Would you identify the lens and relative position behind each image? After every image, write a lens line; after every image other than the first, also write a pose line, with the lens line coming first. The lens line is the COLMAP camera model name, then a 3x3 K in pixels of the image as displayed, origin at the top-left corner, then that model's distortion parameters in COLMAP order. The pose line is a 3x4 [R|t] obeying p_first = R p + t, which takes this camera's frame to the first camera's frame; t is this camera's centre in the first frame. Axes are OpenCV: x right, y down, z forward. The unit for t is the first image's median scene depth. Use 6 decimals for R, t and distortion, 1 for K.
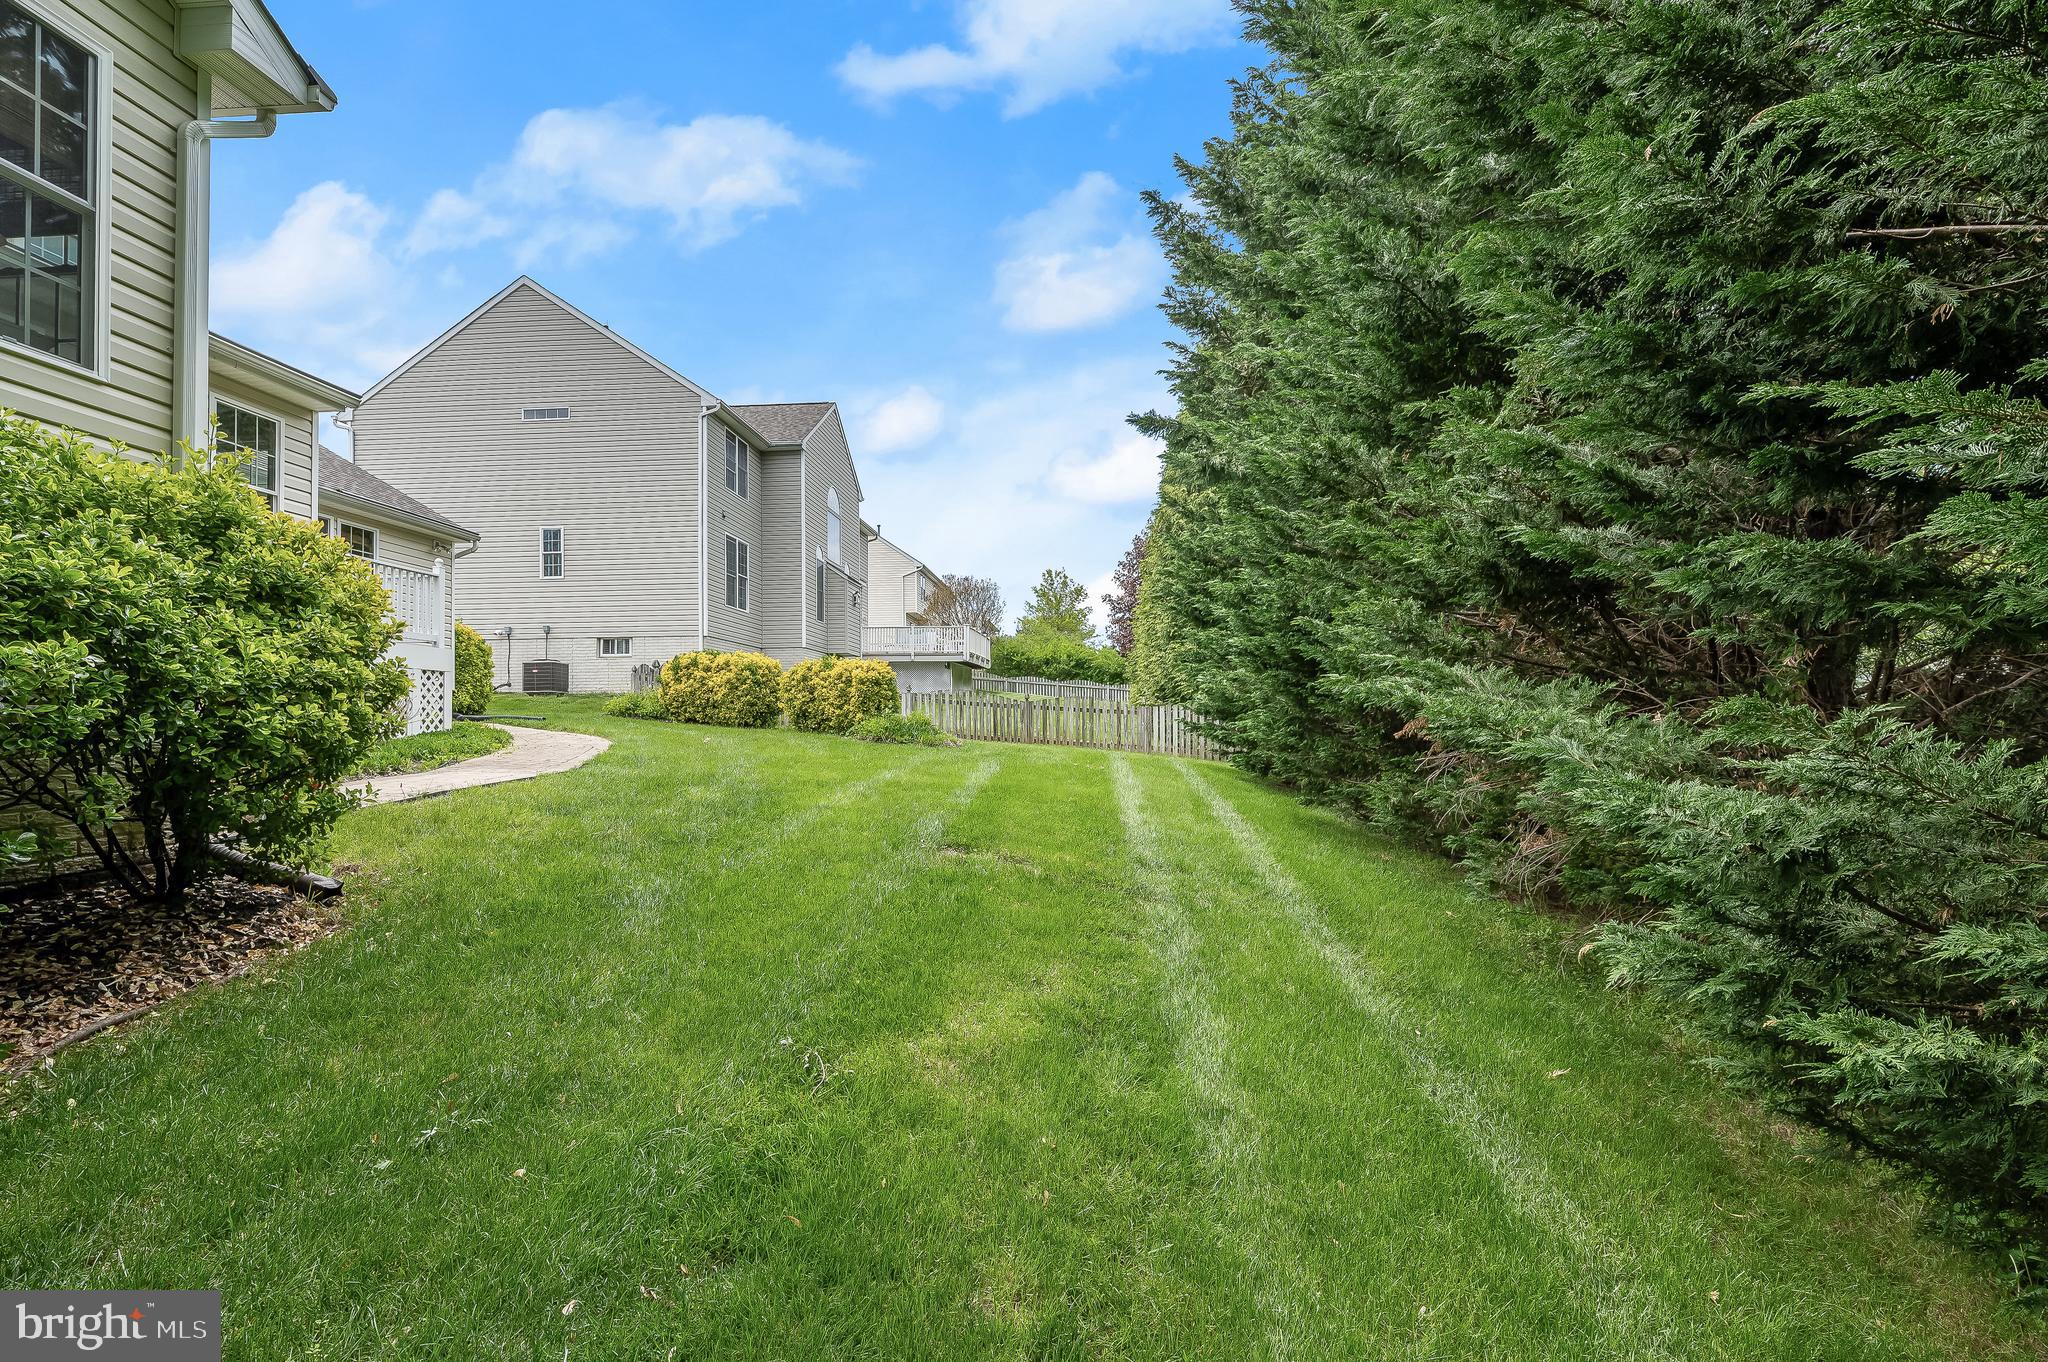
lens RADIAL K [[914.1, 0, 1027.1], [0, 914.1, 688.6], [0, 0, 1]] dist [0.000103, 0.000138]
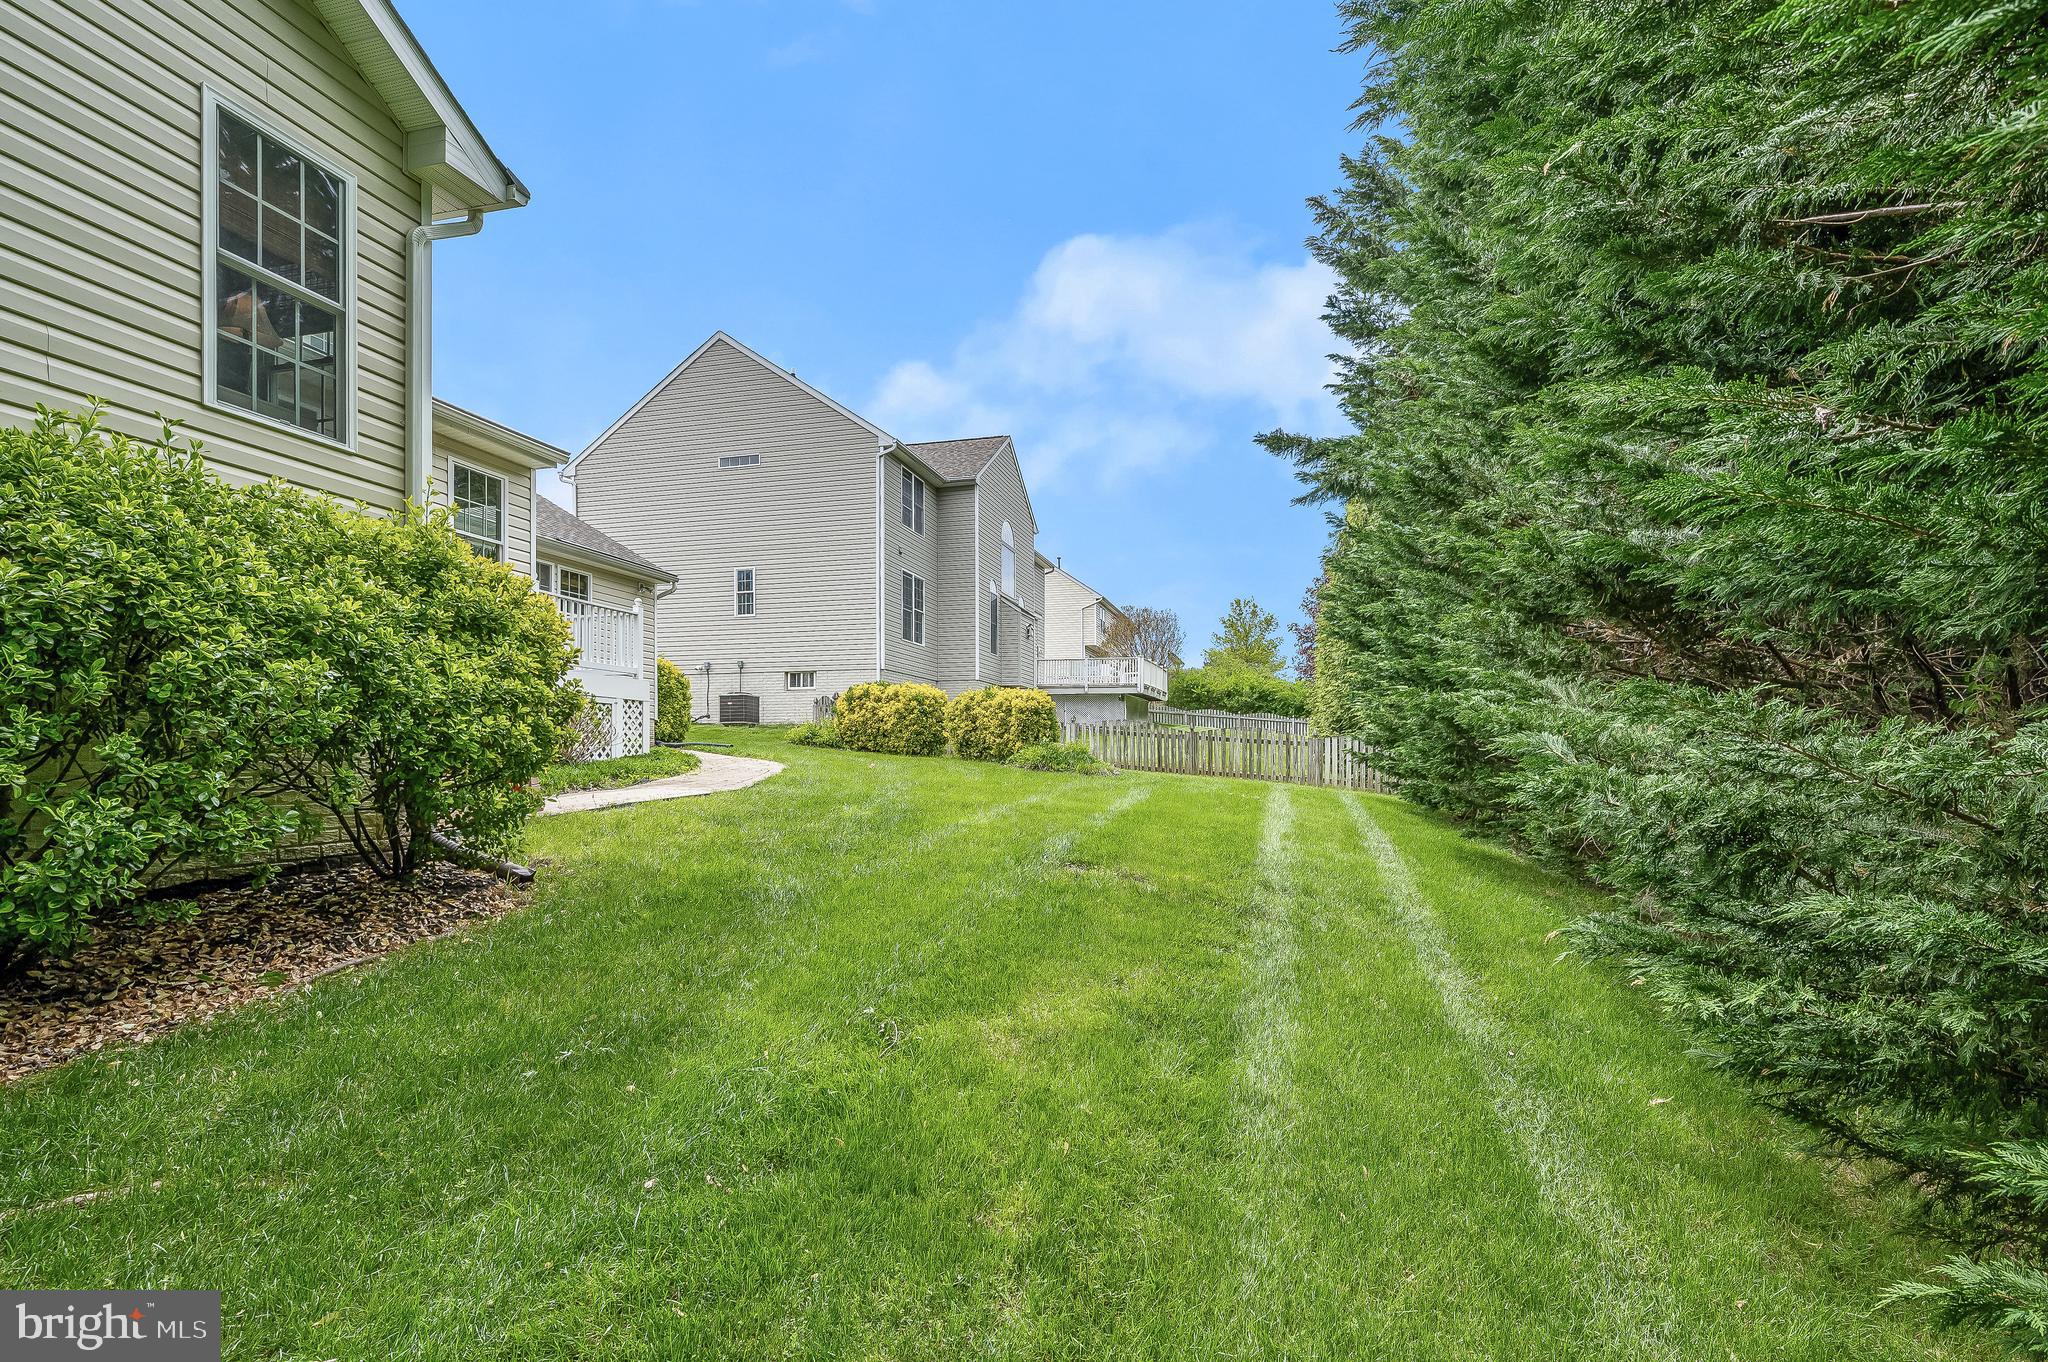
lens RADIAL K [[931.5, 0, 1050.5], [0, 931.5, 740.7], [0, 0, 1]] dist [0.000421, -0.000125]
pose [[0.985287, 0.003605, -0.170872, 0.097642], [-0.000324, 0.999815, 0.019228, 0.019071], [0.170910, -0.018890, 0.985106, -0.056889]]
